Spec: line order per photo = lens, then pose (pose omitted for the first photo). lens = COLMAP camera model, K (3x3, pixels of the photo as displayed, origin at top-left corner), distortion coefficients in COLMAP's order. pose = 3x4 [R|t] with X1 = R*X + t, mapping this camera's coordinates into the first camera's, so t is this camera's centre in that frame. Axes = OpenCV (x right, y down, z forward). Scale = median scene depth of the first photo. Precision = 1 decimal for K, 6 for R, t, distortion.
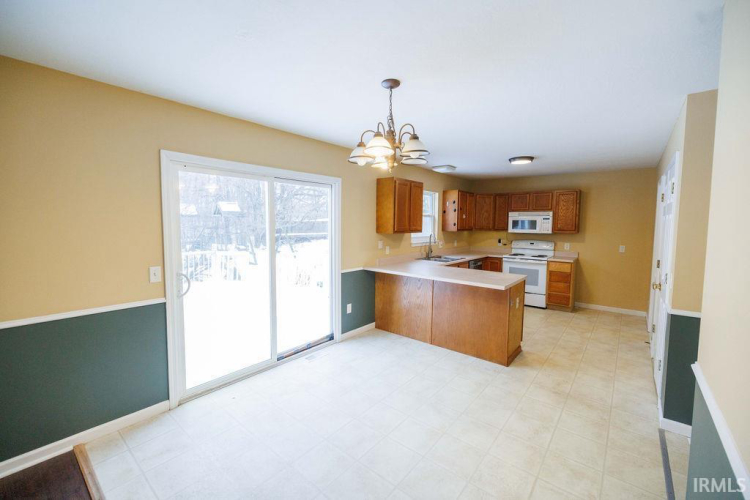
lens RADIAL K [[315.3, 0, 372.8], [0, 315.3, 245.9], [0, 0, 1]] dist [-0.001111, 0.000013]
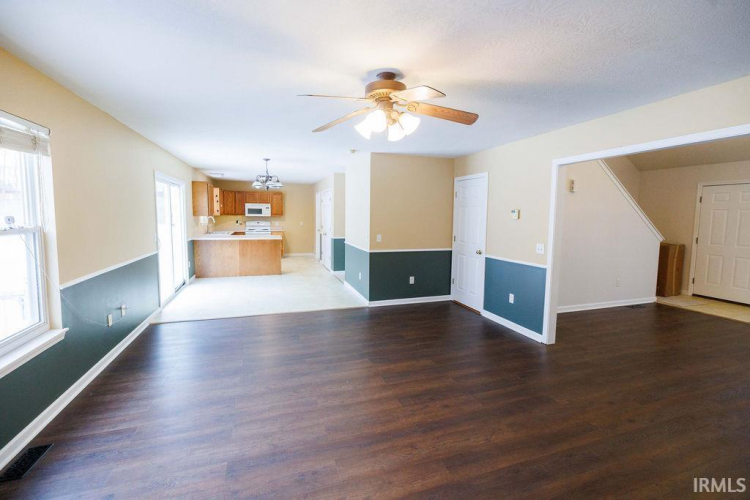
lens RADIAL K [[315.3, 0, 372.8], [0, 315.3, 245.9], [0, 0, 1]] dist [-0.001111, 0.000013]
pose [[0.528435, -0.087246, 0.844479, -0.640627], [0.050432, 0.996175, 0.071360, 0.028498], [-0.847475, 0.004879, 0.530813, -0.428583]]
